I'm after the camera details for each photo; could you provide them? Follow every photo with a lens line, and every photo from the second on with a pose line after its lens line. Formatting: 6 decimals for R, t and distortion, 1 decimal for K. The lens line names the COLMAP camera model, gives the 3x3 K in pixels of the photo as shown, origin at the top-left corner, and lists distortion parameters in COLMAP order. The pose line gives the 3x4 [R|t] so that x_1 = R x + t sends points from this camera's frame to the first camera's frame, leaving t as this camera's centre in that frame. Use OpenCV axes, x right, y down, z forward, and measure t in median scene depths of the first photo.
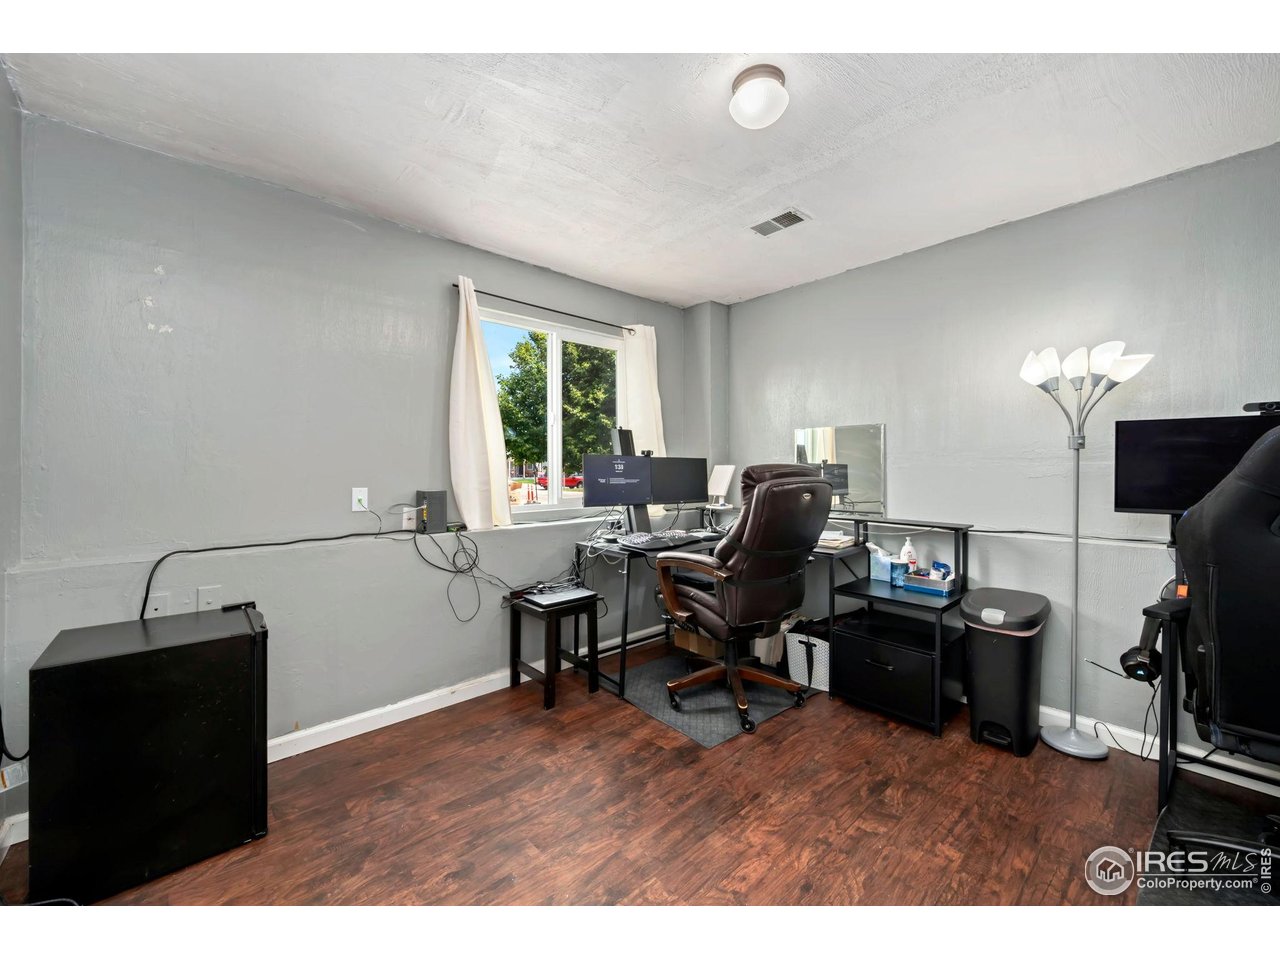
lens RADIAL K [[505.7, 0, 640.2], [0, 505.7, 464.1], [0, 0, 1]] dist [-0.000037, -0.000099]
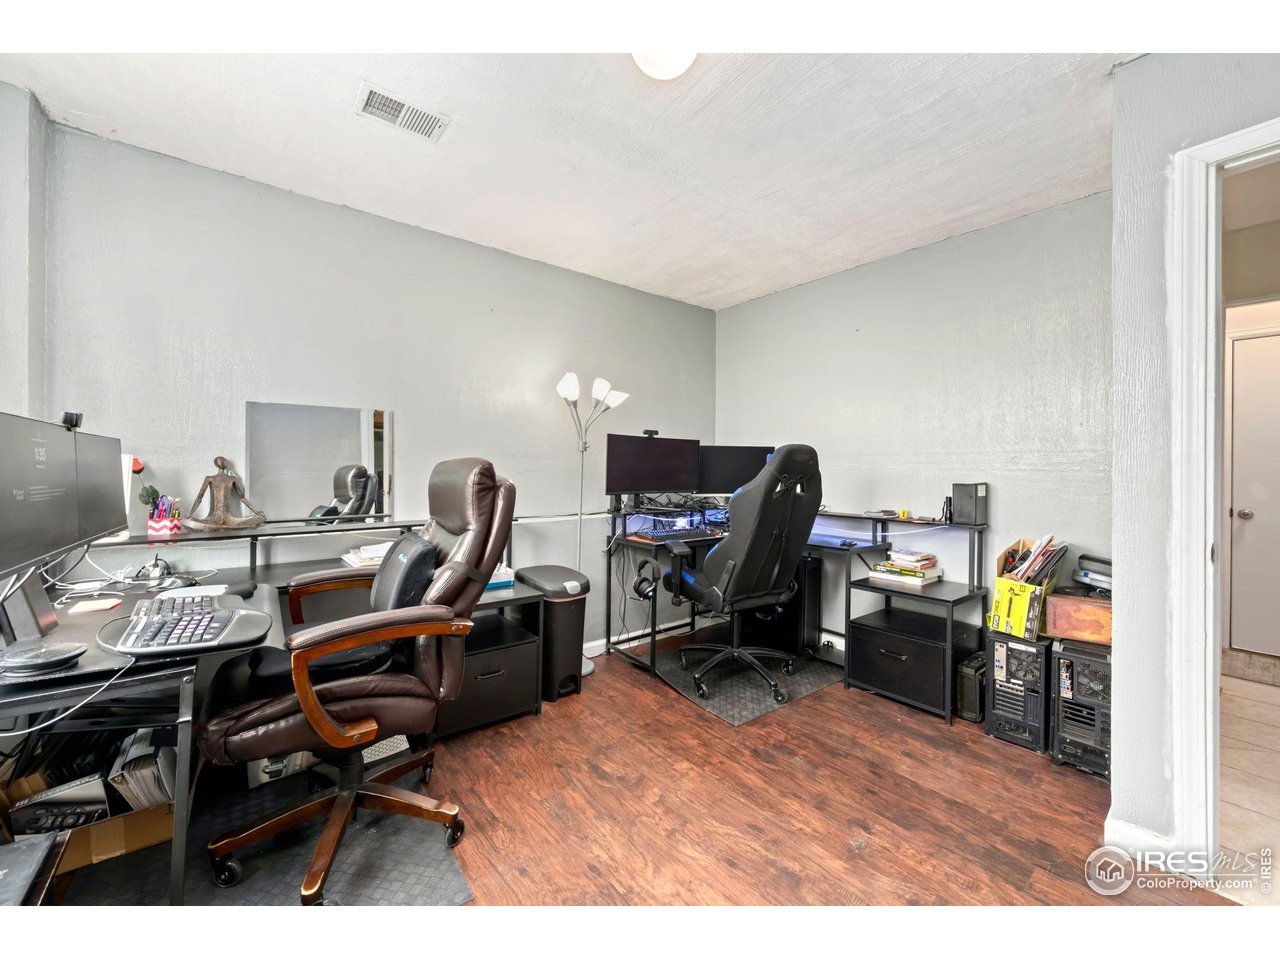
lens RADIAL K [[505.7, 0, 640.2], [0, 505.7, 464.1], [0, 0, 1]] dist [-0.000037, -0.000099]
pose [[0.072645, 0.013337, 0.997269, -0.561706], [-0.012545, 0.999844, -0.012457, 0.023064], [-0.997279, -0.011606, 0.072801, 0.856085]]
